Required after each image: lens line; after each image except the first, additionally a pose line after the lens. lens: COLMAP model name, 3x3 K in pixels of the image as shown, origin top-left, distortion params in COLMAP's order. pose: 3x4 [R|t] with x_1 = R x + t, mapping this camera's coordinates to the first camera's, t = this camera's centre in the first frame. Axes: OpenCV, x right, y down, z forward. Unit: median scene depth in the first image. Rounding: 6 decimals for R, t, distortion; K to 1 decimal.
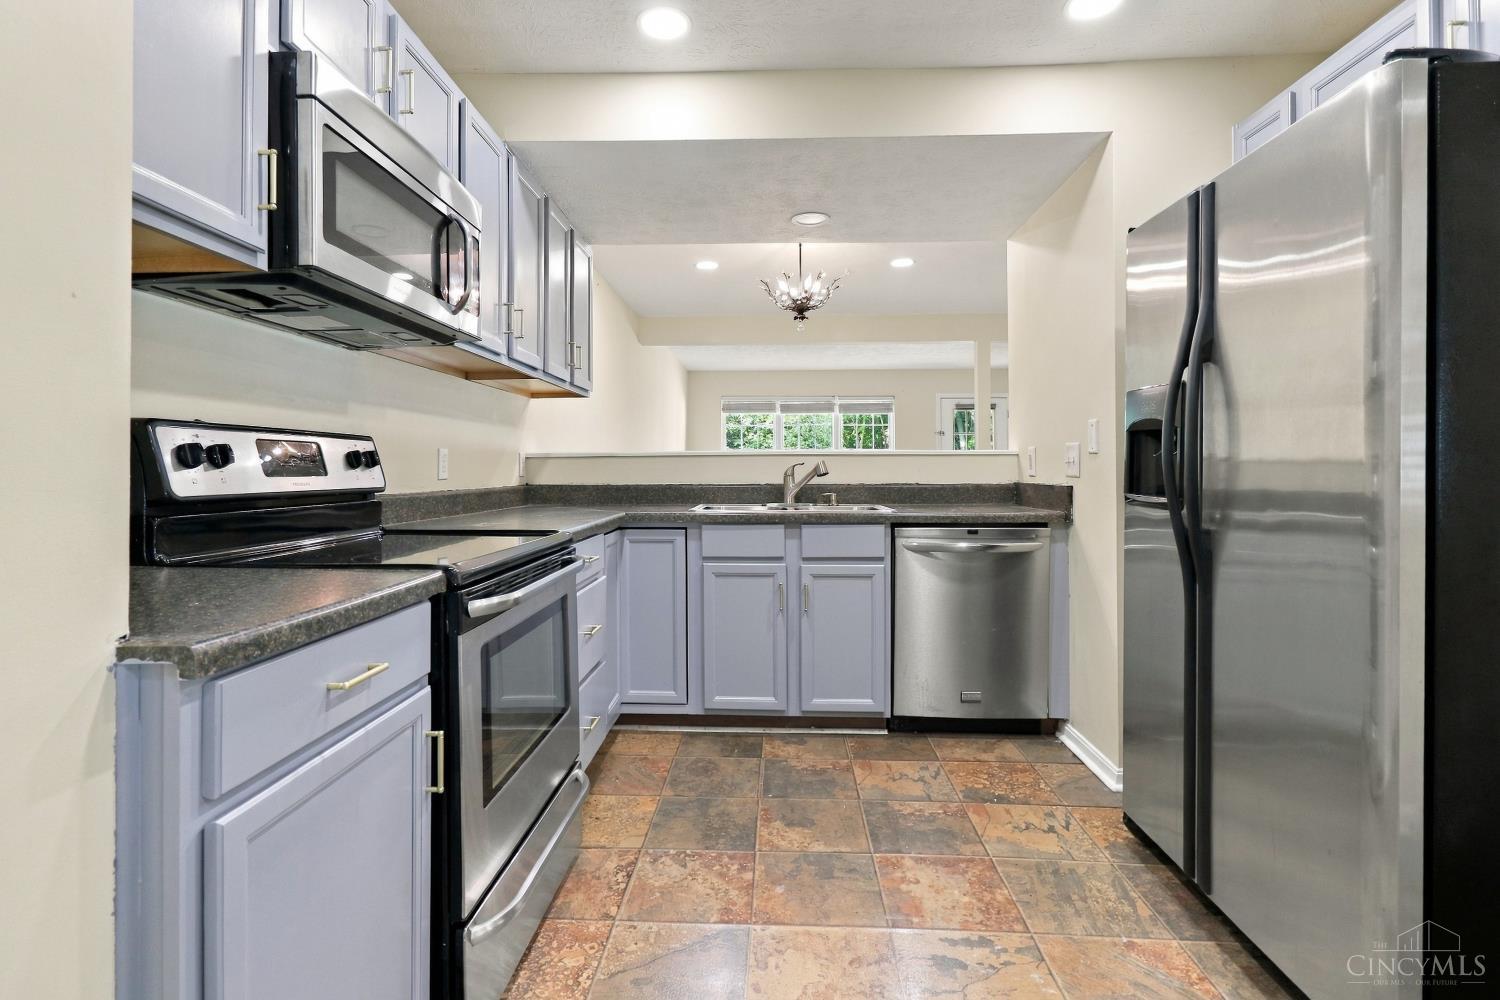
lens RADIAL K [[714.9, 0, 728.2], [0, 714.9, 466.4], [0, 0, 1]] dist [-0.009119, -0.000106]
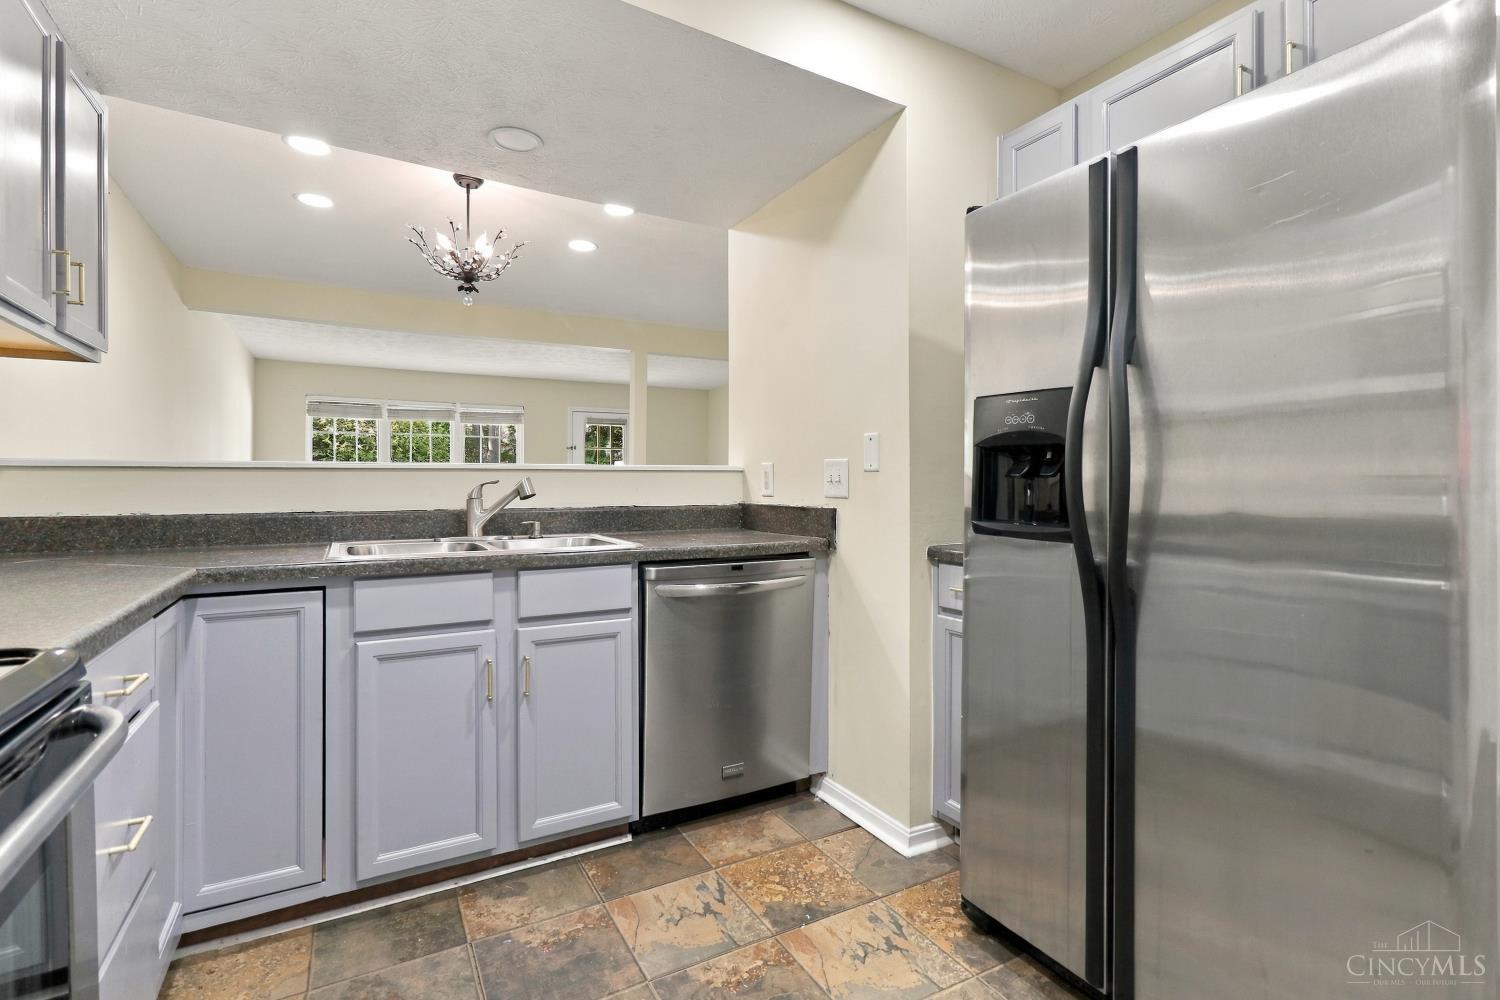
lens RADIAL K [[695.3, 0, 731.9], [0, 695.3, 482.9], [0, 0, 1]] dist [-0.004758, 0.006318]
pose [[0.843379, 0.003659, 0.537307, -0.086626], [-0.004705, 0.999989, 0.000574, -0.004403], [-0.537298, -0.003012, 0.843387, 0.336166]]
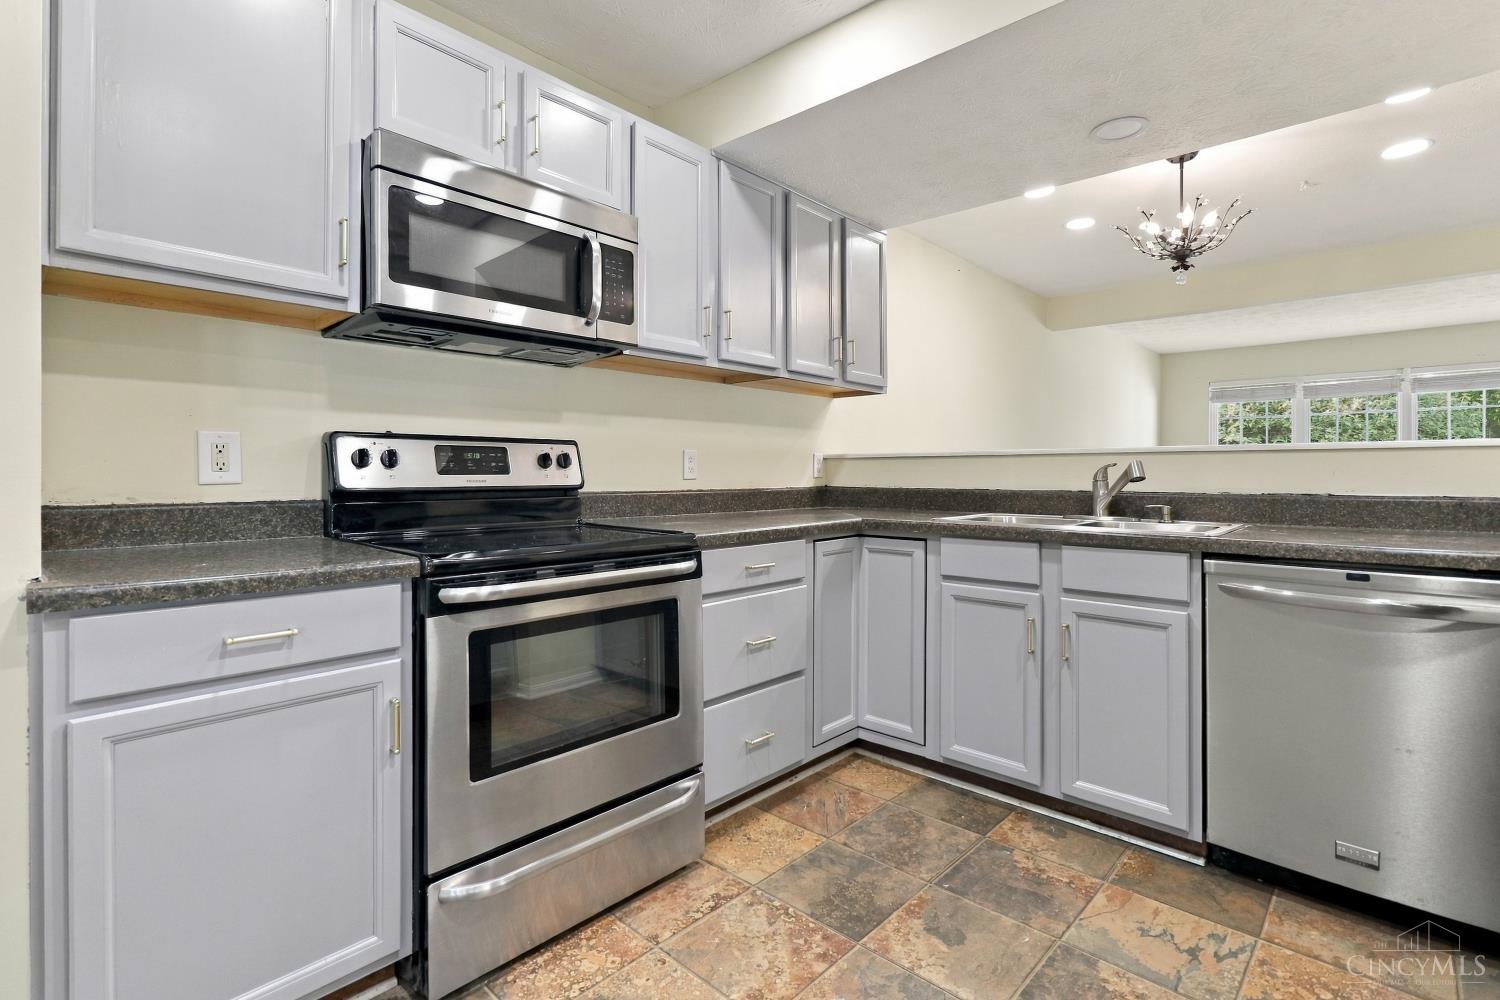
lens RADIAL K [[698.9, 0, 728.8], [0, 698.9, 471.2], [0, 0, 1]] dist [-0.007265, 0.001268]
pose [[0.762783, 0.003141, -0.646647, 0.315356], [-0.001396, 0.999994, 0.003211, 0.002387], [0.646653, -0.001547, 0.762783, 0.221221]]
